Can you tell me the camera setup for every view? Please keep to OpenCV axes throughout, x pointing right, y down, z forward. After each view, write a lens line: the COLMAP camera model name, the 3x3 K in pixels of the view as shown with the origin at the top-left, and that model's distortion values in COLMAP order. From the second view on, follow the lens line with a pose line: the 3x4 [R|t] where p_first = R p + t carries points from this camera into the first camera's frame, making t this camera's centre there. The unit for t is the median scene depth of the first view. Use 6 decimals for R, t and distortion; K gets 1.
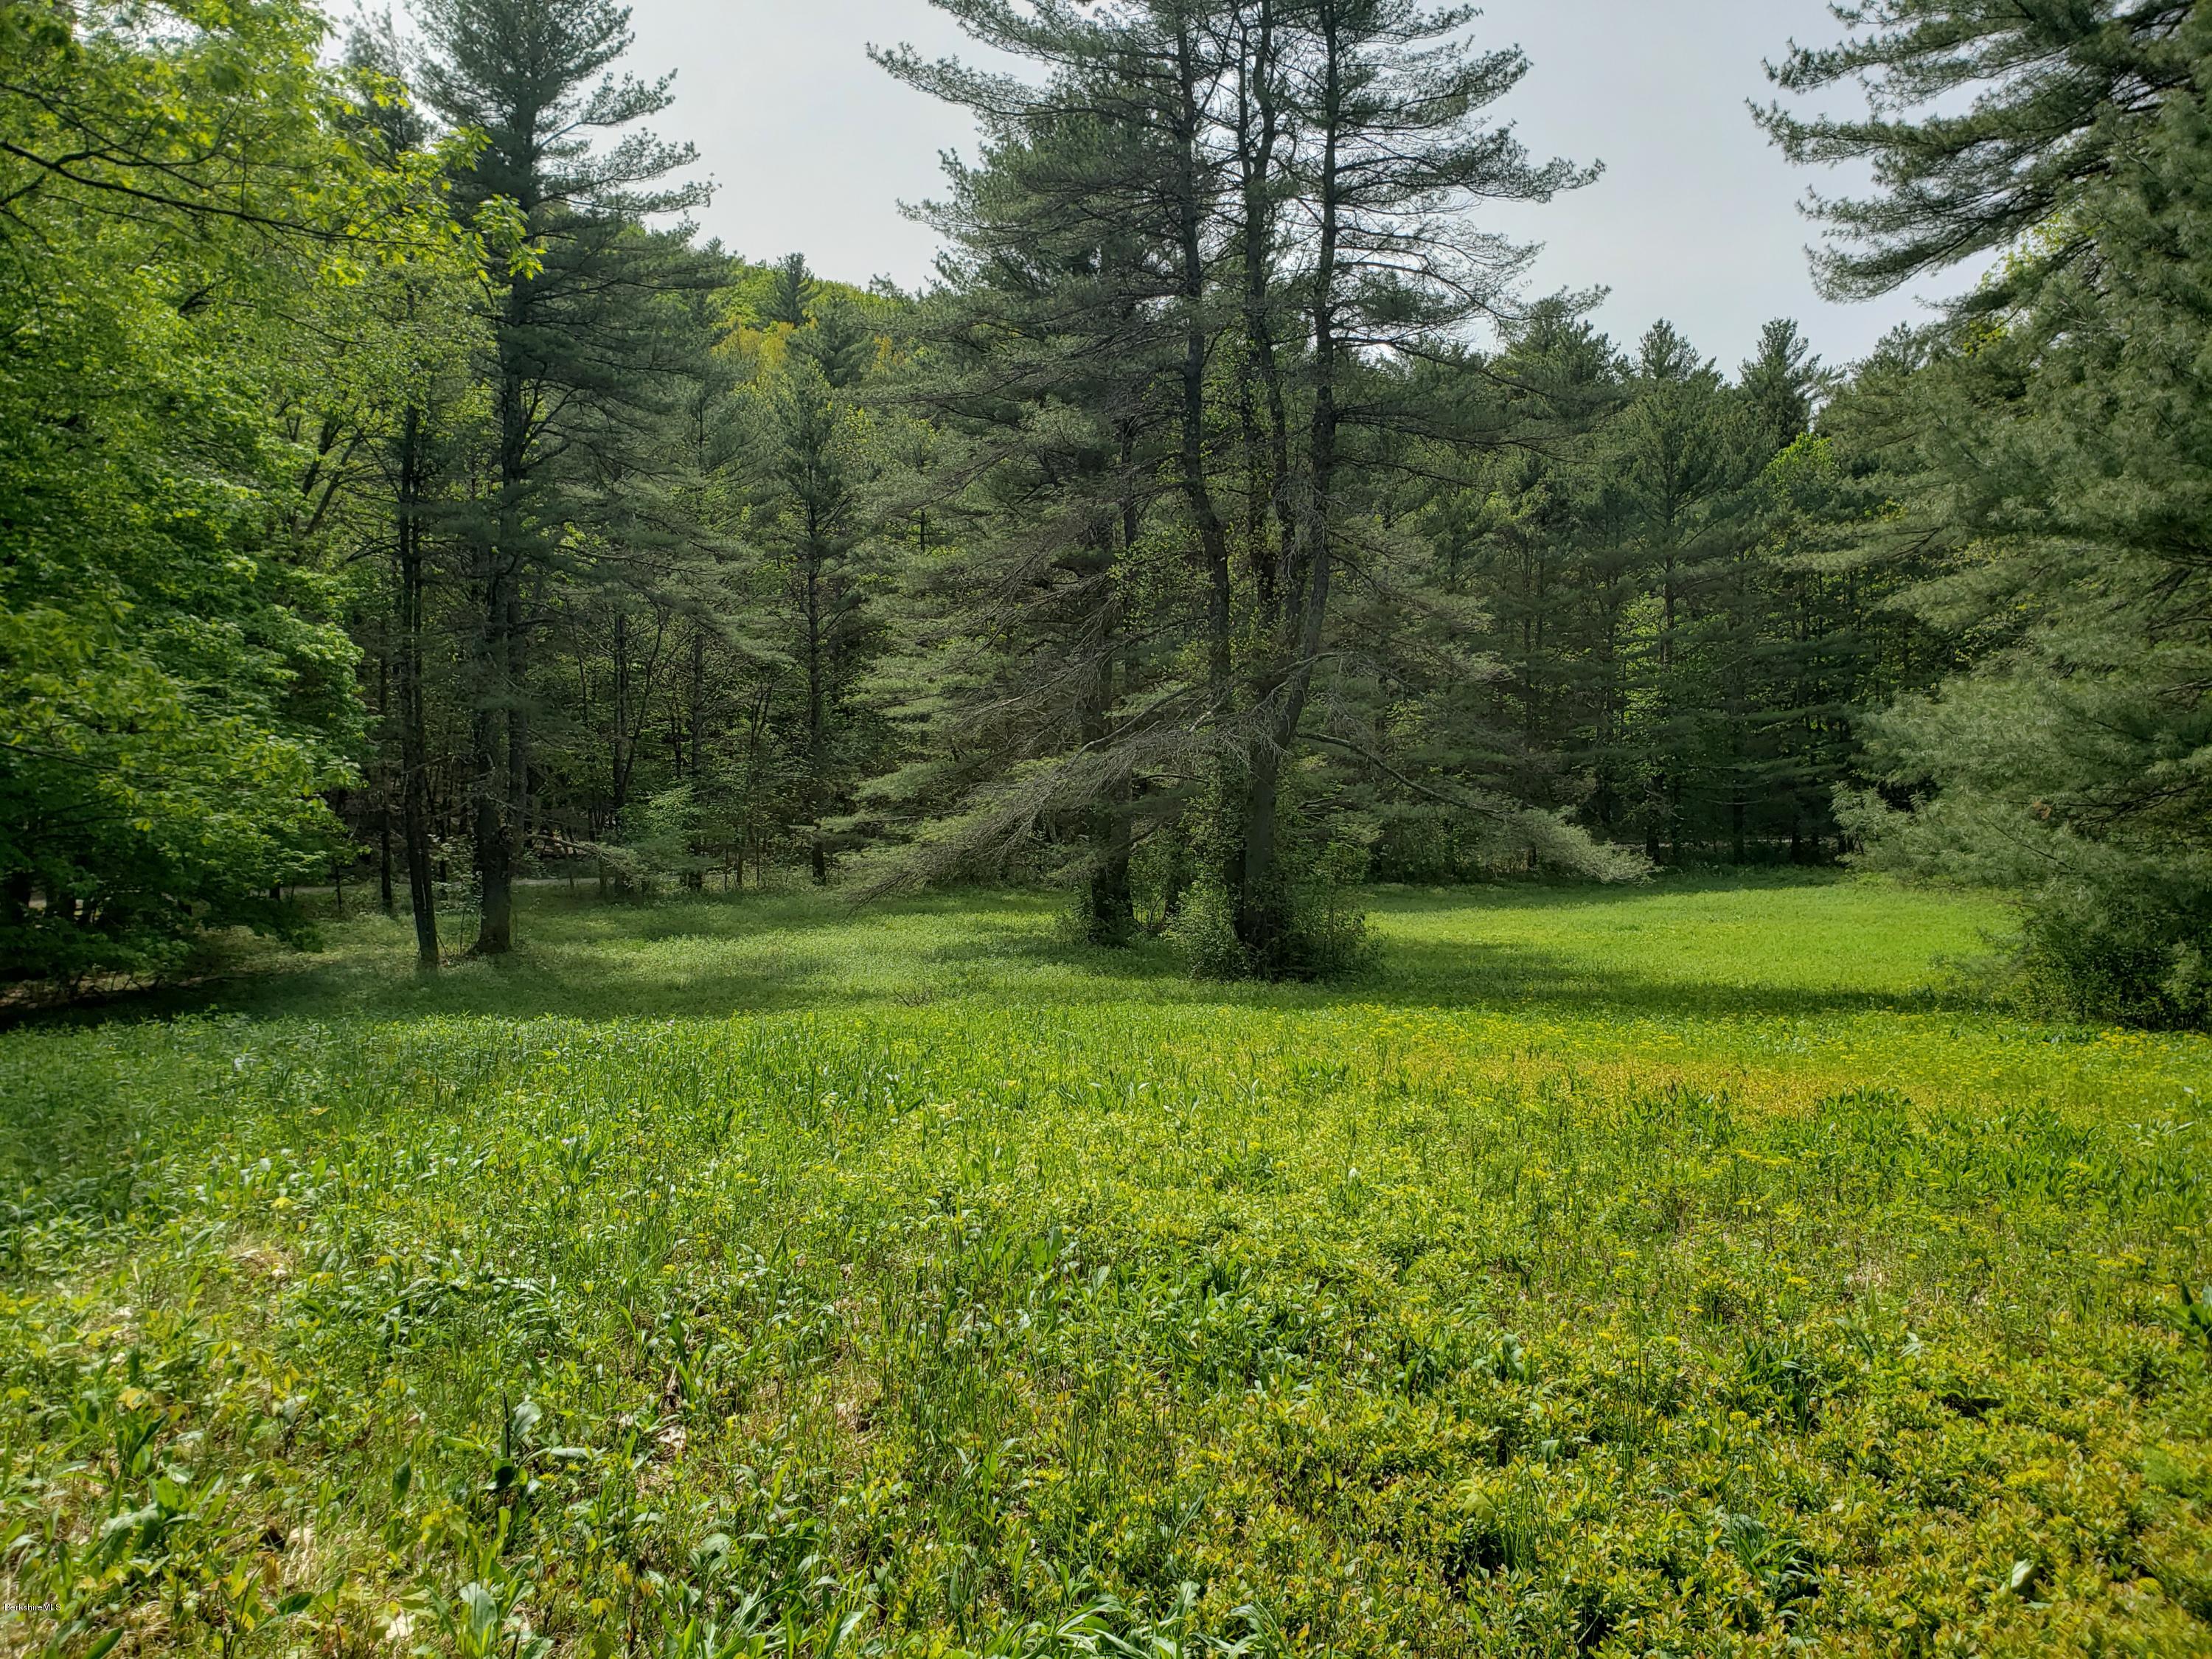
lens RADIAL K [[1638.9, 0, 1099.3], [0, 1638.9, 836.5], [0, 0, 1]] dist [-0.006635, -0.045985]
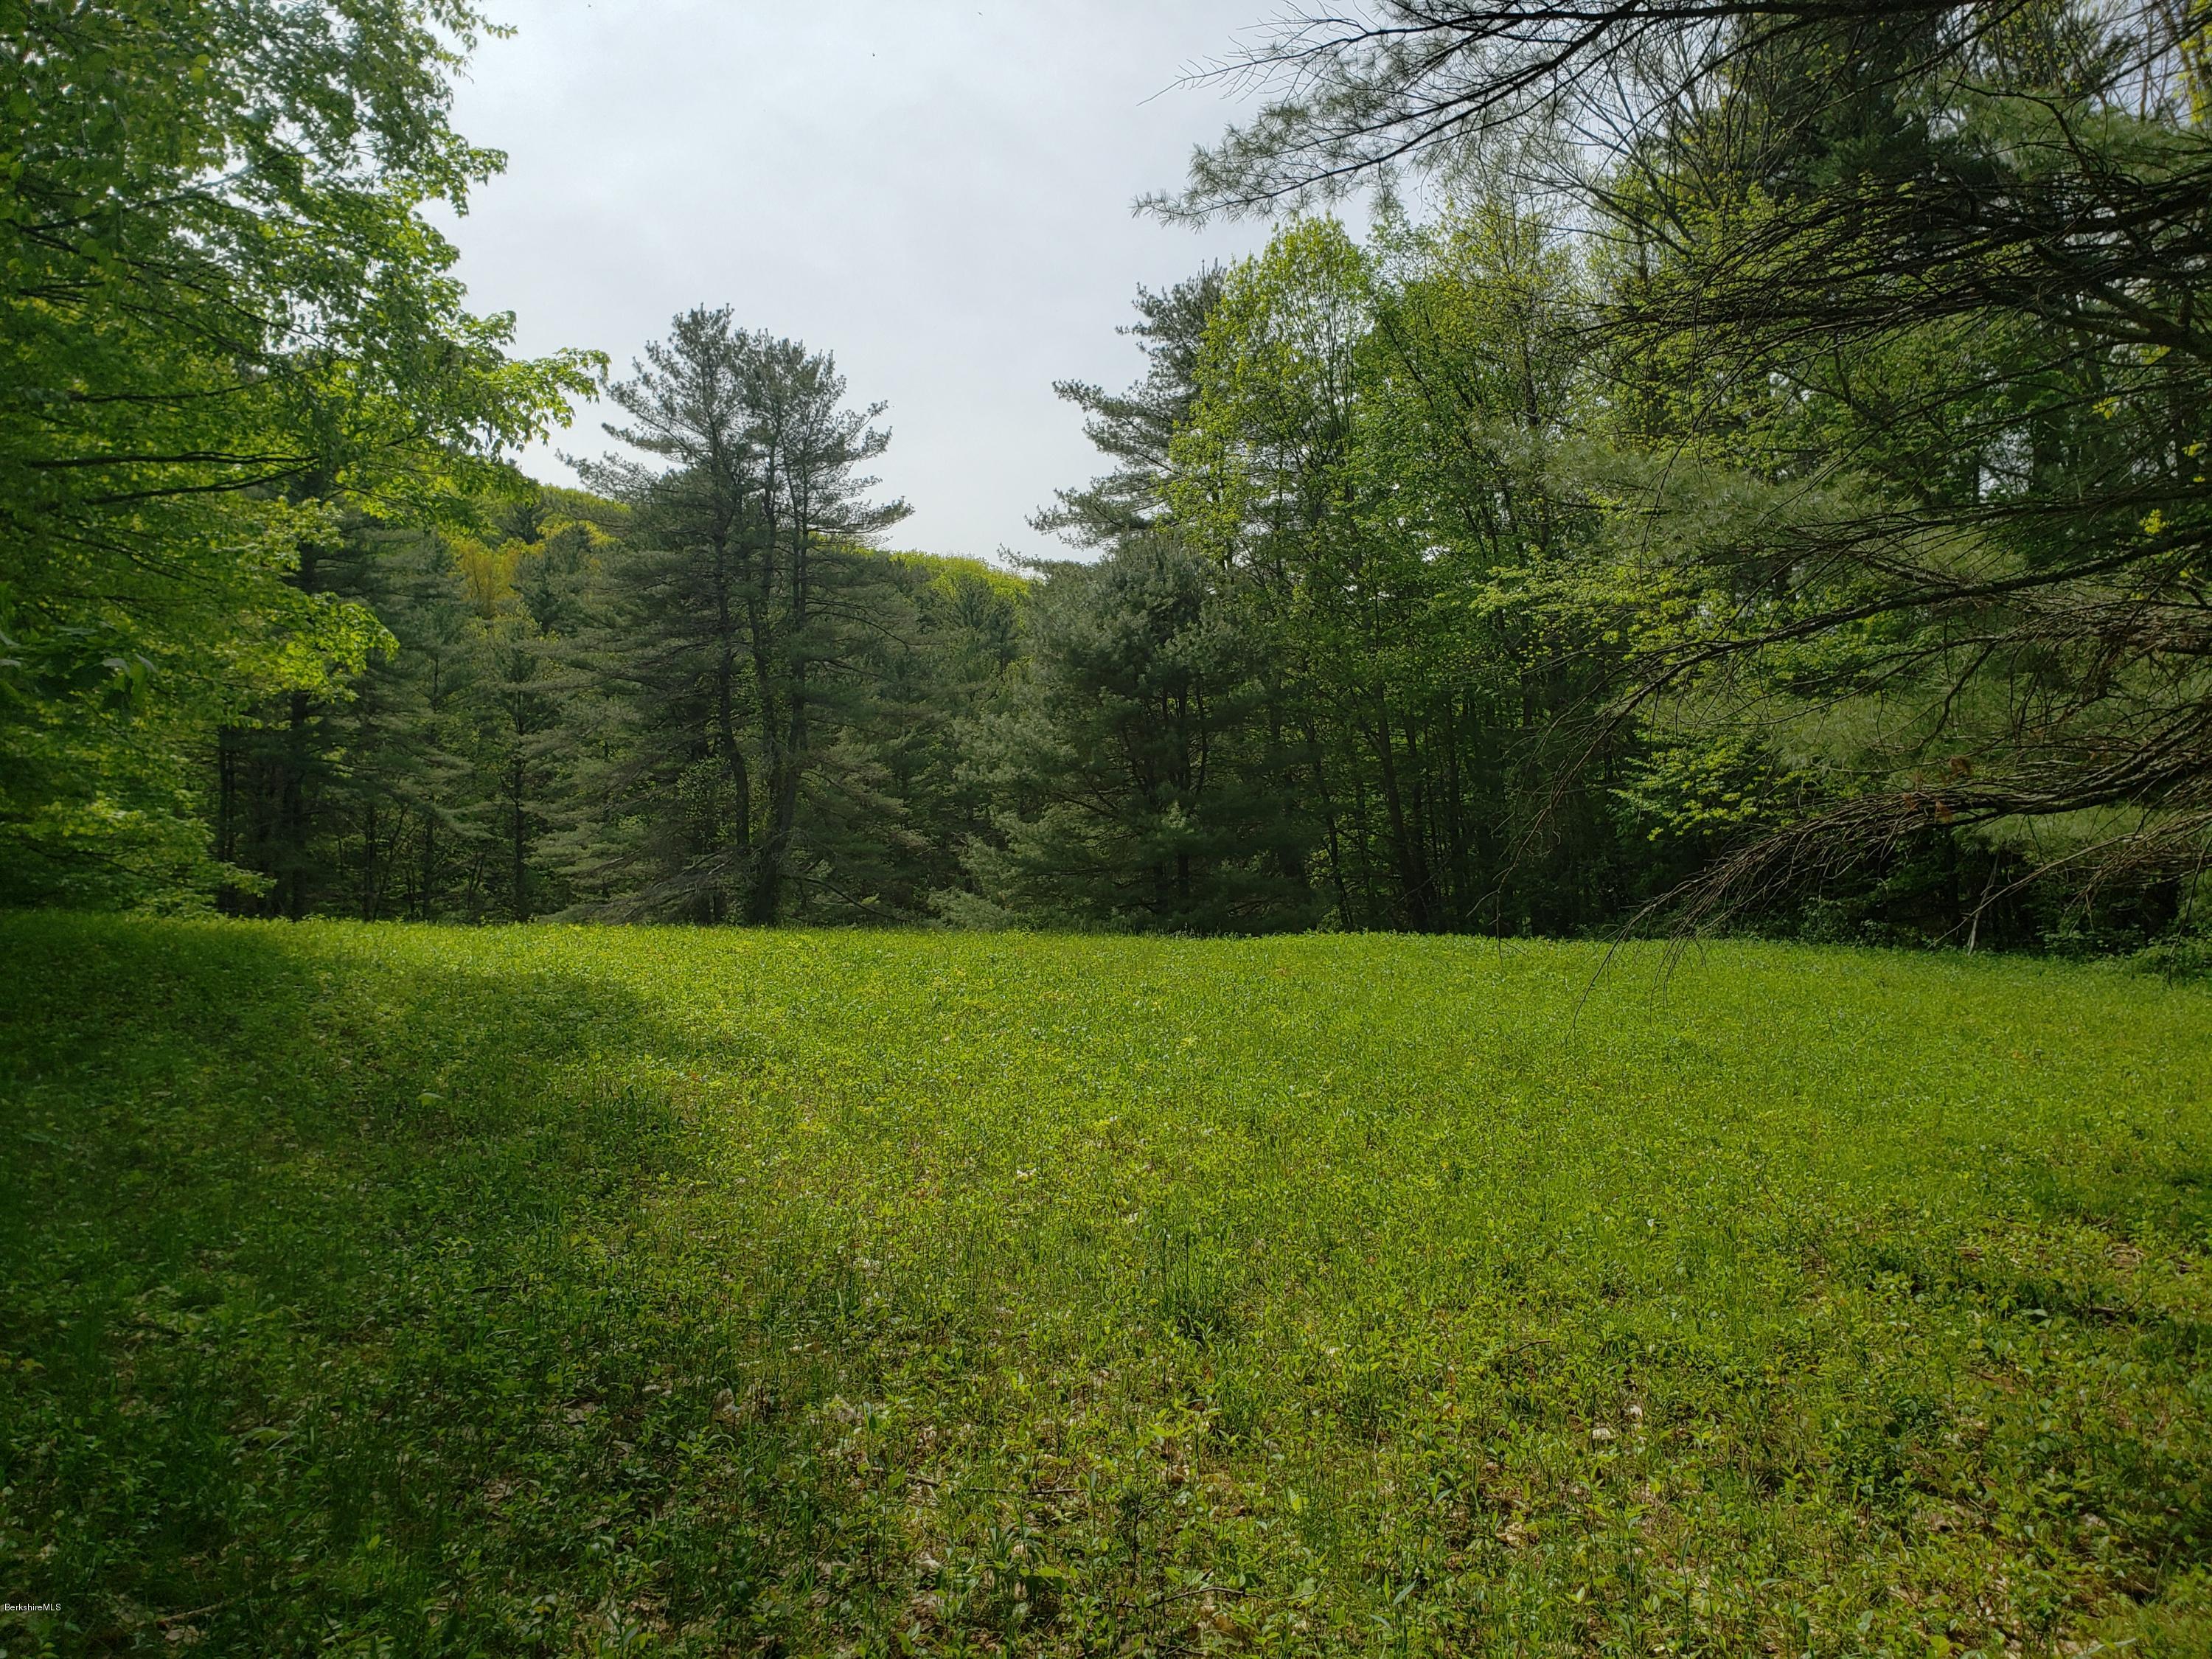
lens RADIAL K [[1638.9, 0, 1118.3], [0, 1638.9, 823.8], [0, 0, 1]] dist [-0.006635, -0.045985]
pose [[0.988190, -0.005943, 0.153120, 0.145621], [0.022079, 0.994343, -0.103897, 0.047668], [-0.151636, 0.106050, 0.982731, -0.543284]]
